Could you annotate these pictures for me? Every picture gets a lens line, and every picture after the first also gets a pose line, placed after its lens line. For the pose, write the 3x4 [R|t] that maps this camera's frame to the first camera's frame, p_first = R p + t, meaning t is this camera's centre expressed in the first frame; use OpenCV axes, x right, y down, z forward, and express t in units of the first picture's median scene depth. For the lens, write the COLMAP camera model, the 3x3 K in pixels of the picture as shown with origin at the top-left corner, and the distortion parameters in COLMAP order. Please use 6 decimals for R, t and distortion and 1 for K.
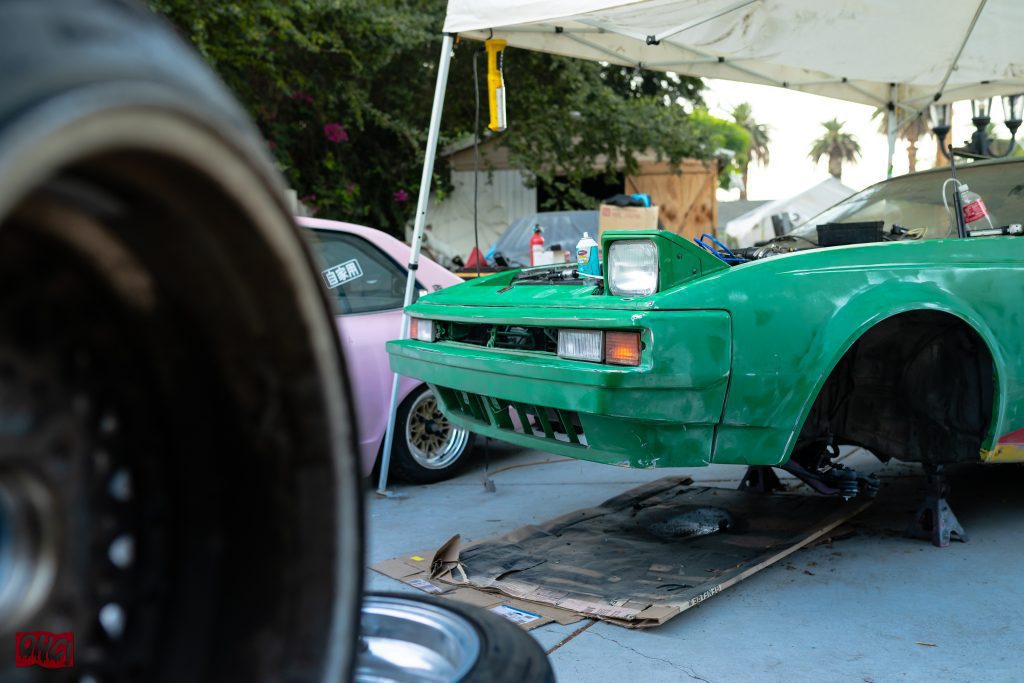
lens RADIAL K [[962.0, 0, 512.3], [0, 962.0, 344.2], [0, 0, 1]] dist [-0.035654, 0.000000]
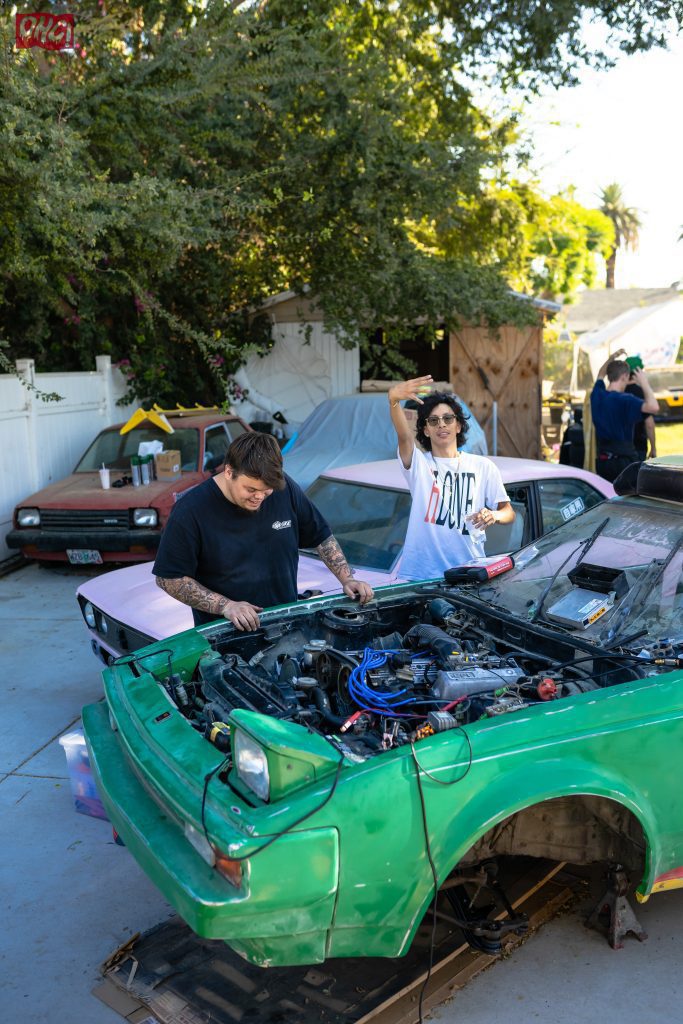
lens RADIAL K [[962.0, 0, 342.0], [0, 962.0, 506.1], [0, 0, 1]] dist [-0.035654, 0.000000]
pose [[0.999146, 0.002464, -0.041250, 0.080607], [0.001206, 0.996057, 0.088707, -0.134318], [0.041305, -0.088681, 0.995203, 0.013846]]
